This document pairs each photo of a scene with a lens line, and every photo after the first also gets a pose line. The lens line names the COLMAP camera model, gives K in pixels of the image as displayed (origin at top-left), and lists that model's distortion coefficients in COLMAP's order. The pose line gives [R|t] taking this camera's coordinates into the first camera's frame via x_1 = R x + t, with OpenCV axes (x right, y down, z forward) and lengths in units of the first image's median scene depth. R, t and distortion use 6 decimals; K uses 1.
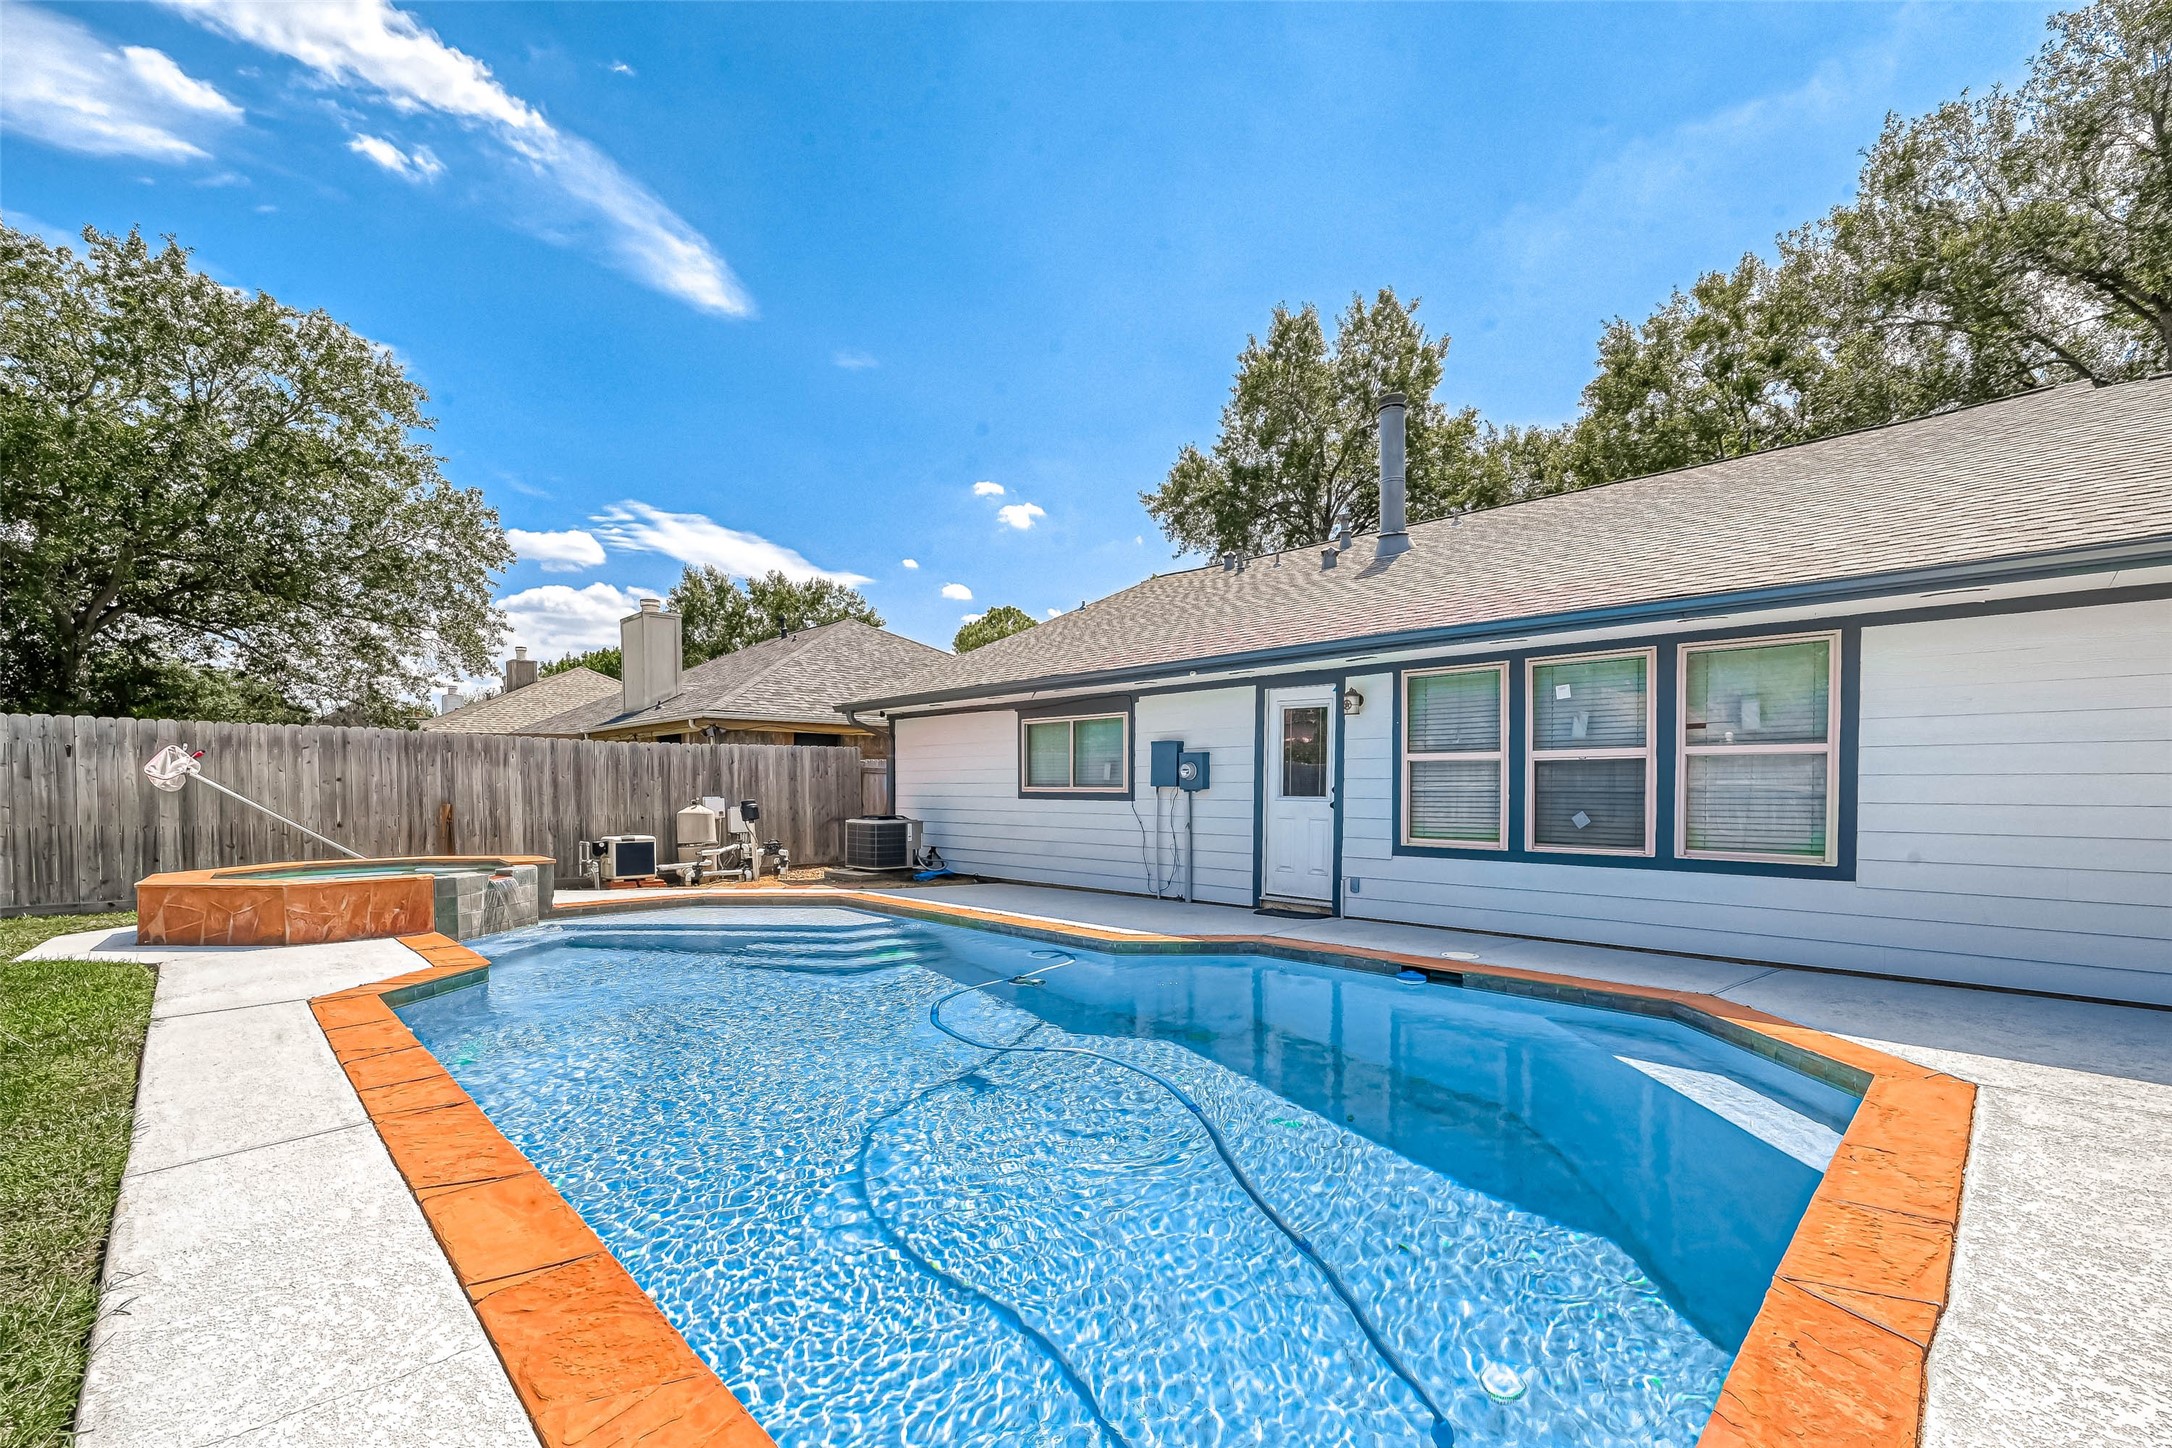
lens RADIAL K [[904.8, 0, 1165.5], [0, 904.8, 798.4], [0, 0, 1]] dist [-0.001157, 0.000009]
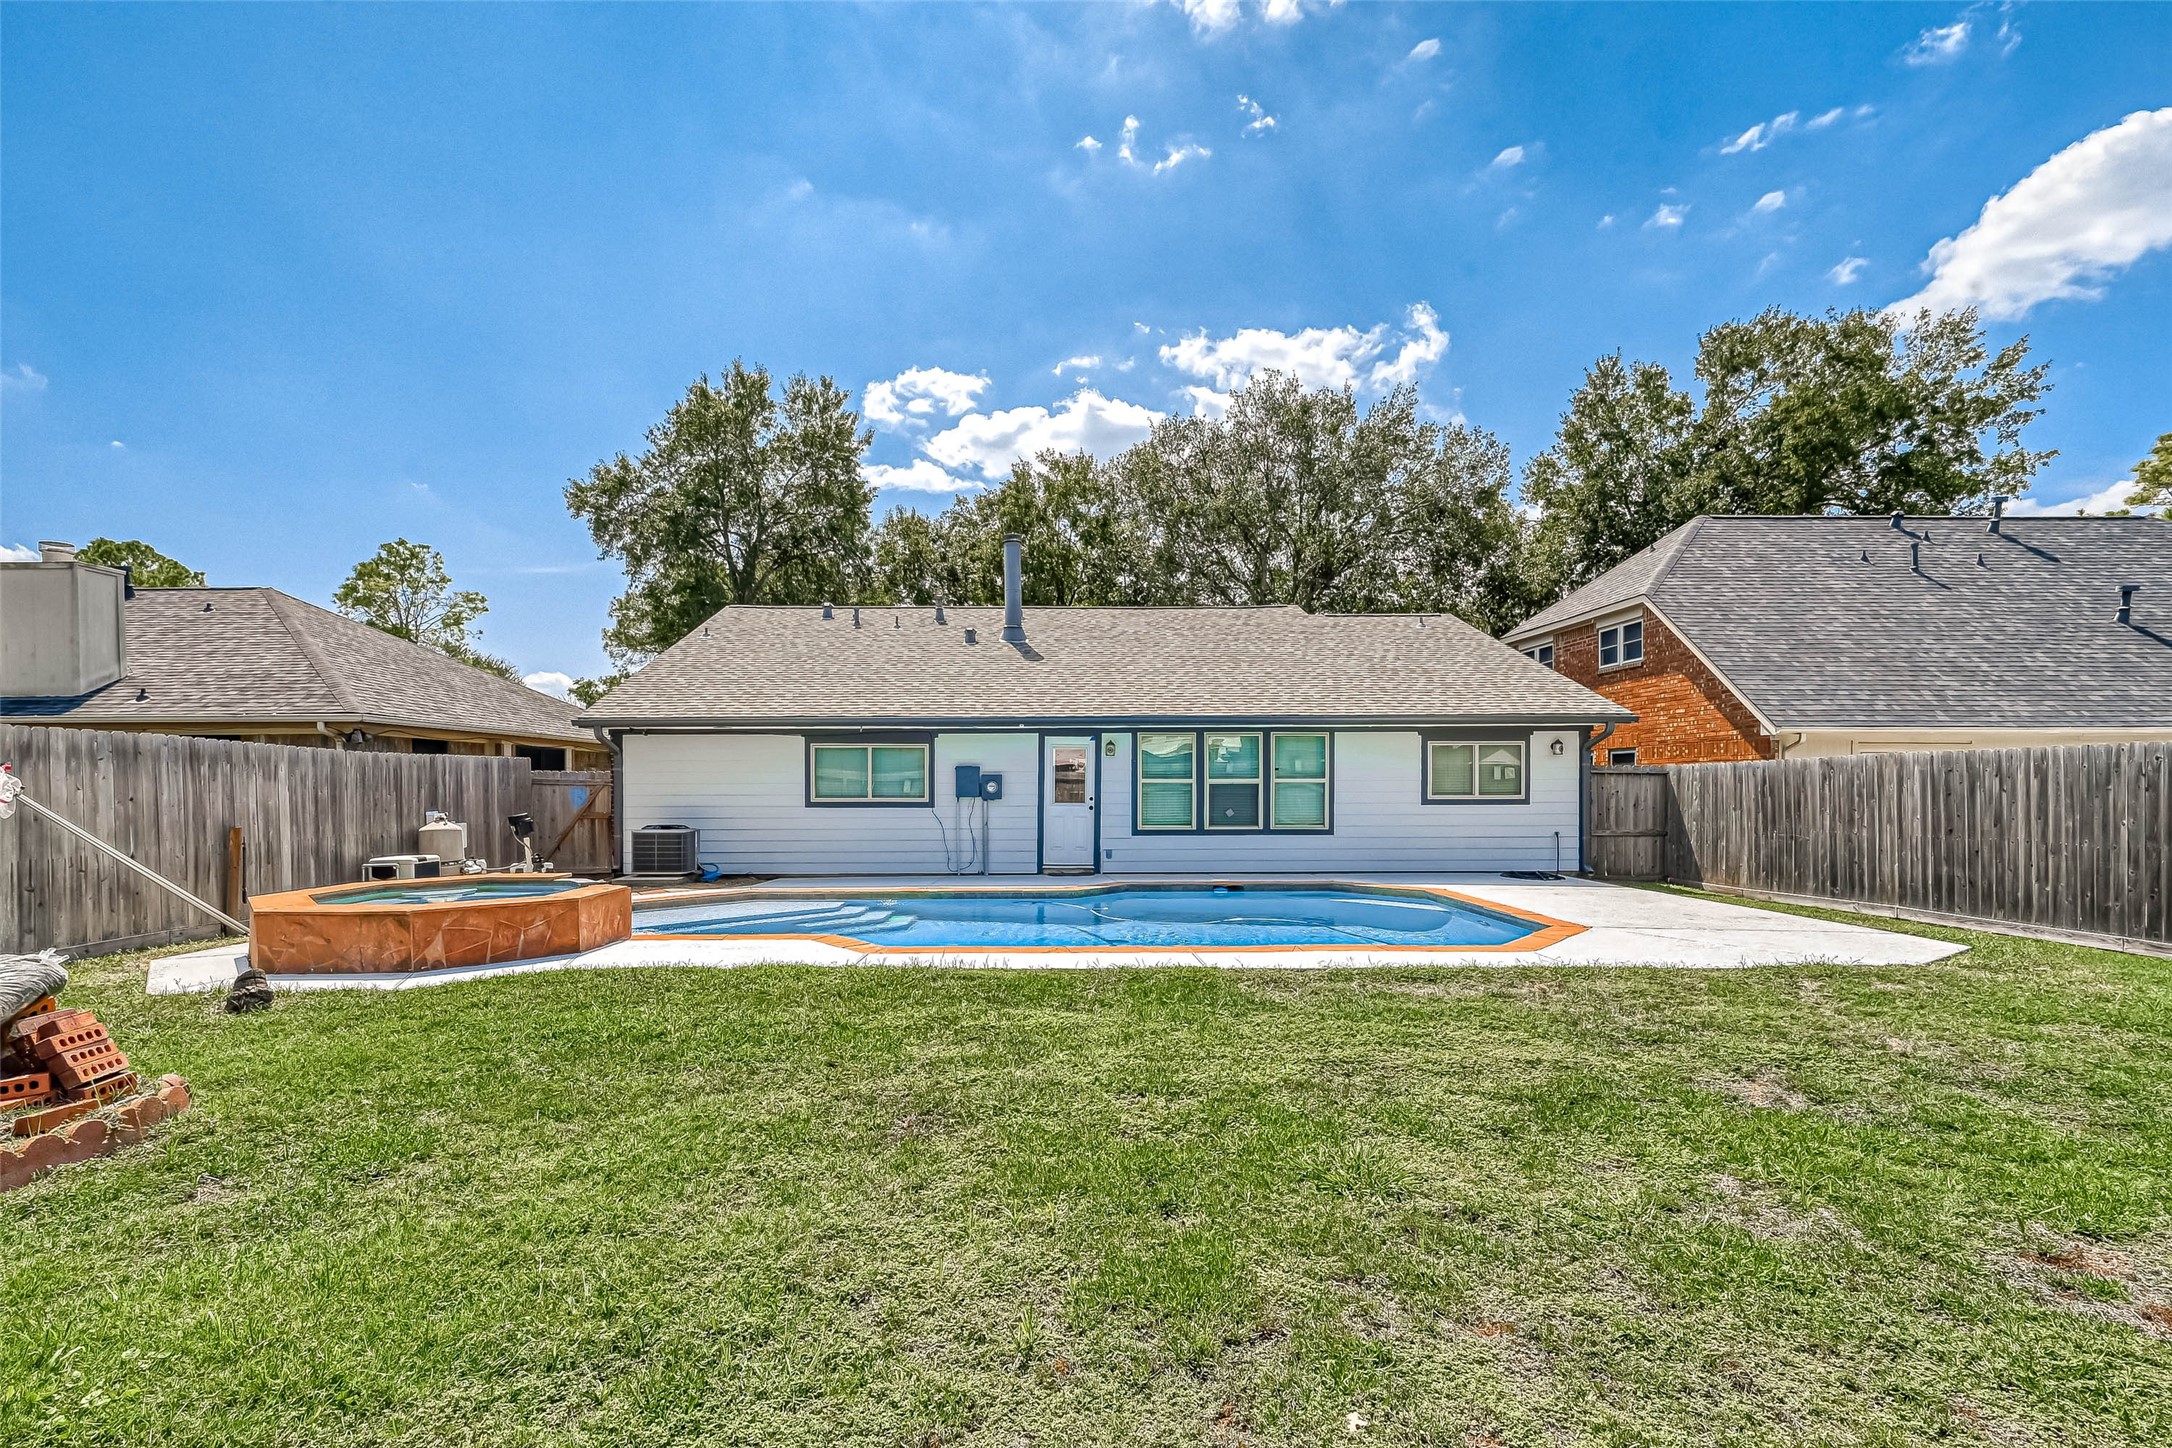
lens RADIAL K [[869.8, 0, 1070.6], [0, 869.8, 792.3], [0, 0, 1]] dist [-0.001334, -0.000358]
pose [[0.715079, -0.005454, 0.699023, -0.859031], [0.010560, 0.999940, -0.003000, -0.015504], [-0.698964, 0.009527, 0.715093, -0.120063]]
